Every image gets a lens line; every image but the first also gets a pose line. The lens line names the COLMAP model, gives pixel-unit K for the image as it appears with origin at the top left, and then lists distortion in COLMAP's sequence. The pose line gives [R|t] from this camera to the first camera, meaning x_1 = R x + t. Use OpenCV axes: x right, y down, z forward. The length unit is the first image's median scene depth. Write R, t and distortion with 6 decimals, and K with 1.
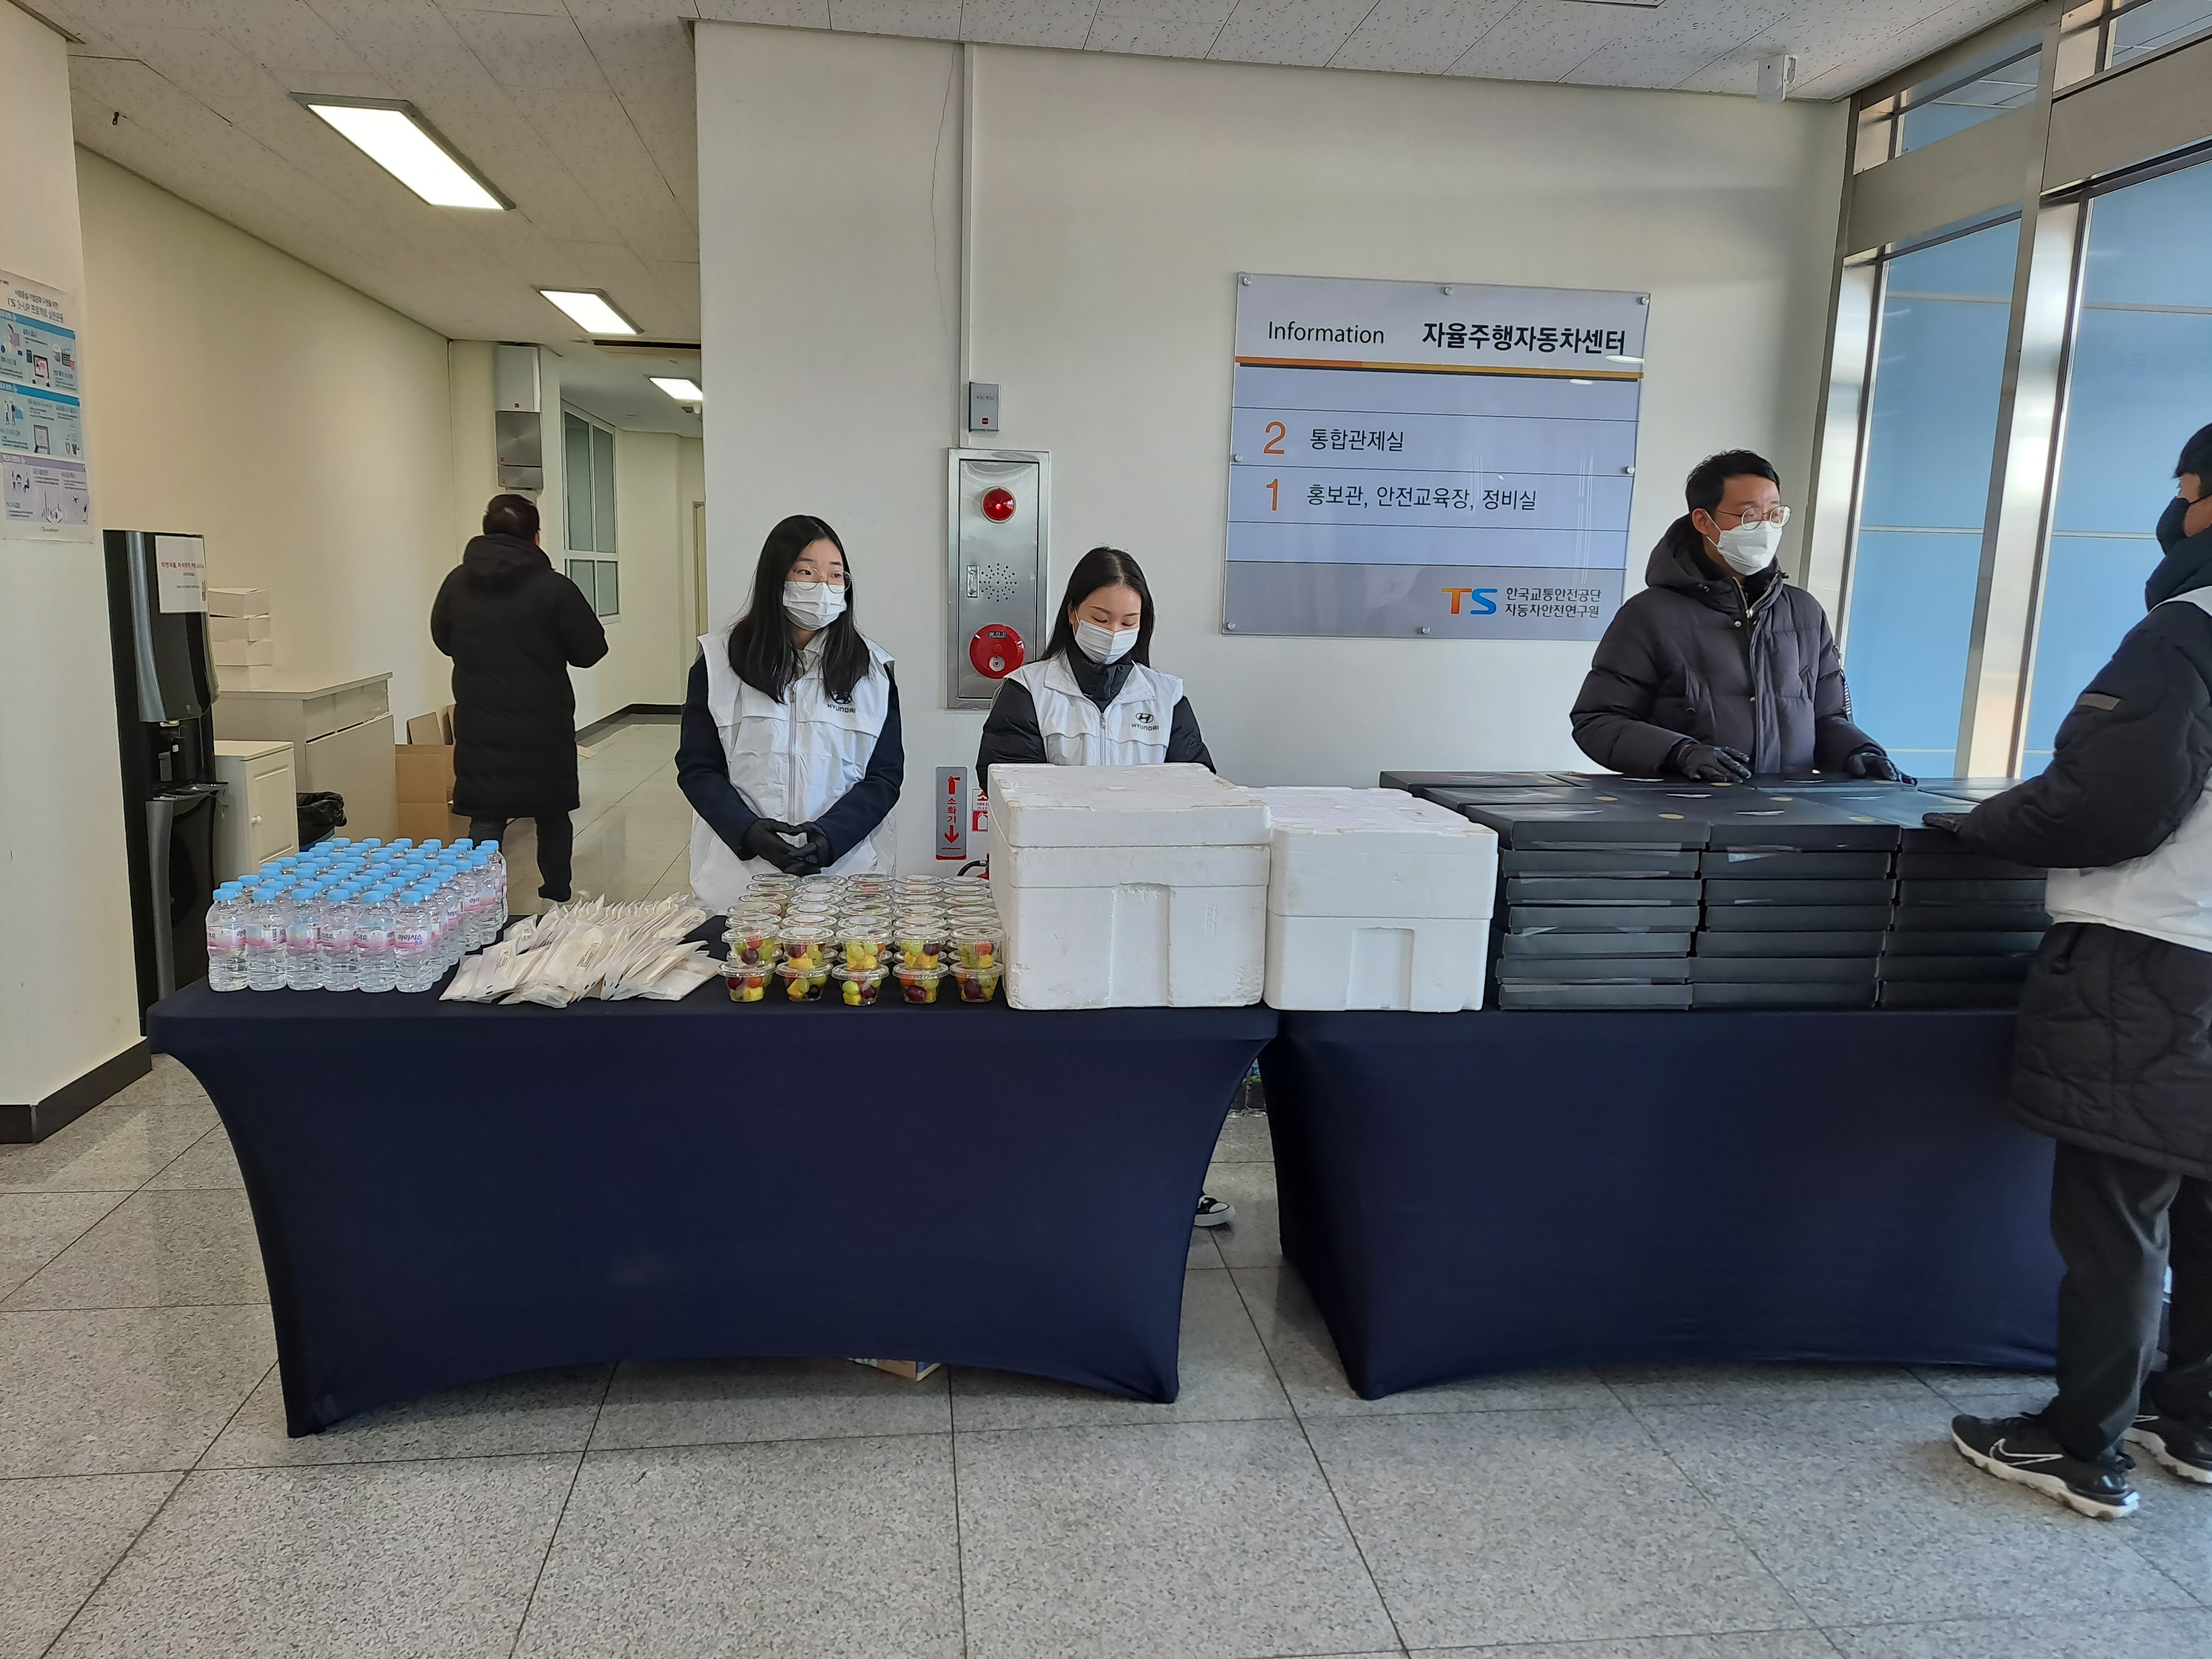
lens RADIAL K [[1593.8, 0, 1106.0], [0, 1593.8, 829.5], [0, 0, 1]] dist [0.096637, -0.123835]
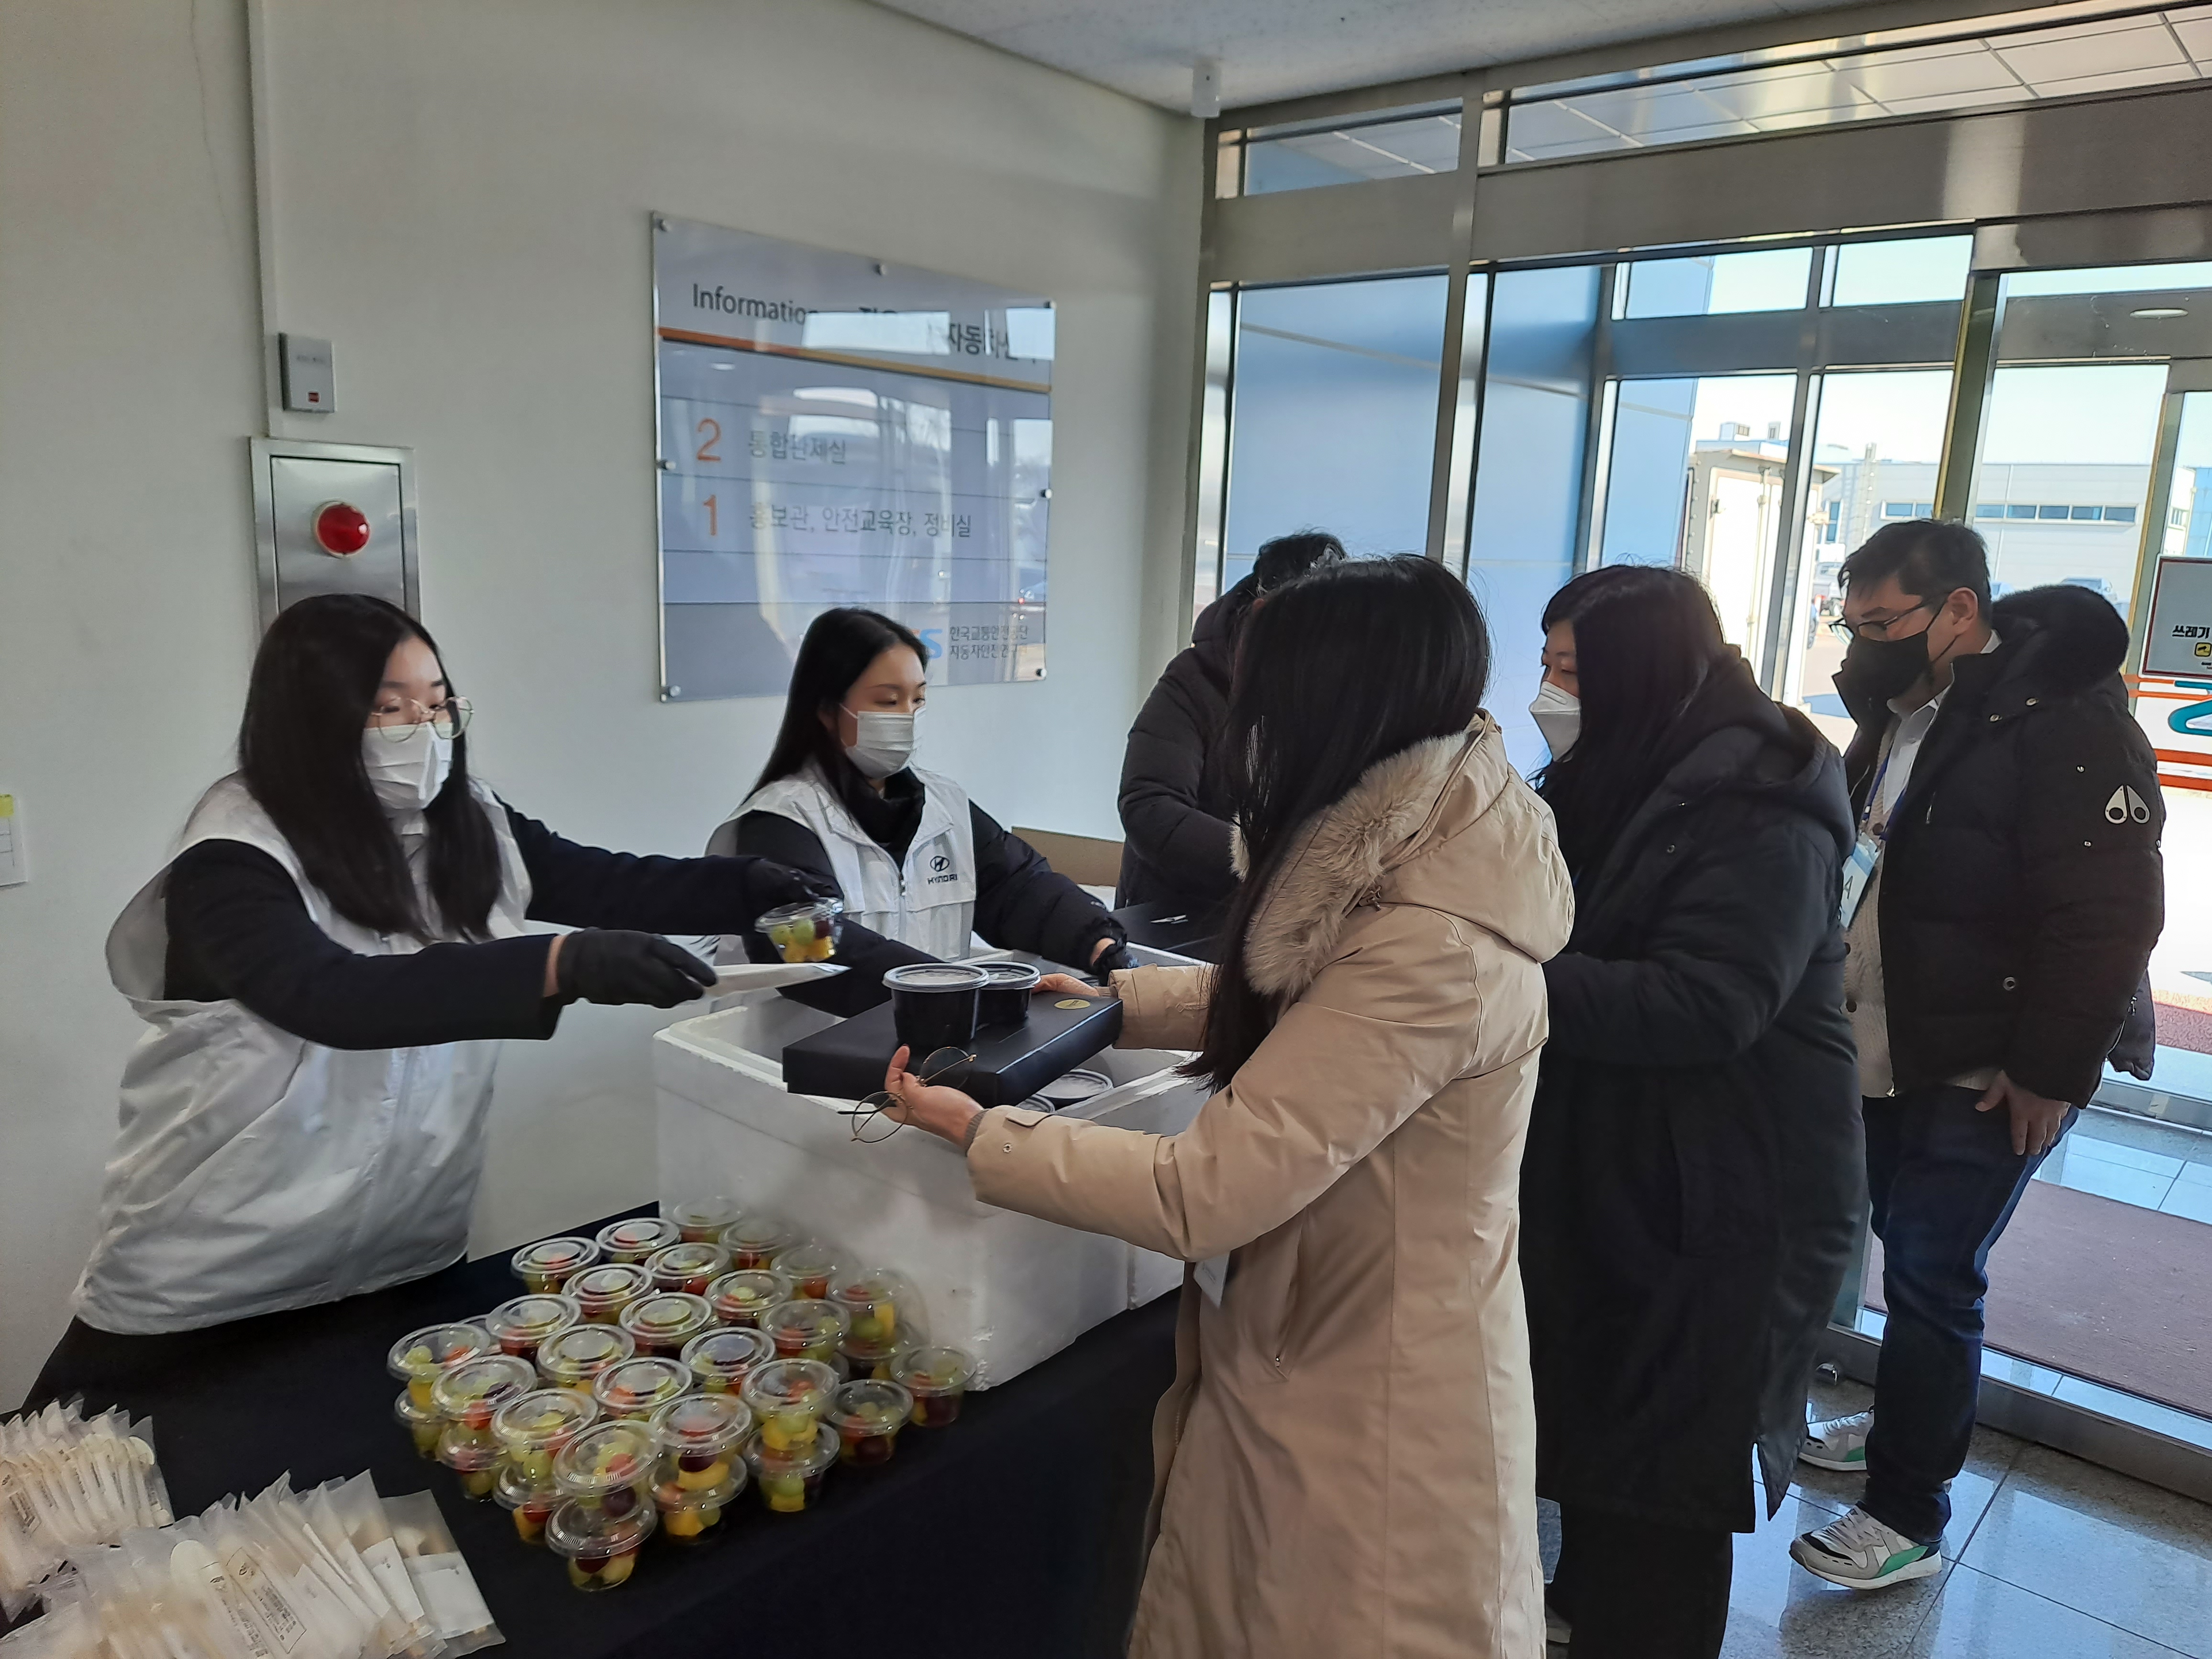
lens RADIAL K [[1567.5, 0, 1106.0], [0, 1567.5, 829.5], [0, 0, 1]] dist [0.065013, -0.115123]
pose [[0.754474, -0.118251, 0.645590, -0.254134], [0.099380, 0.992877, 0.065721, -0.094805], [-0.648763, 0.014574, 0.760851, 0.325866]]
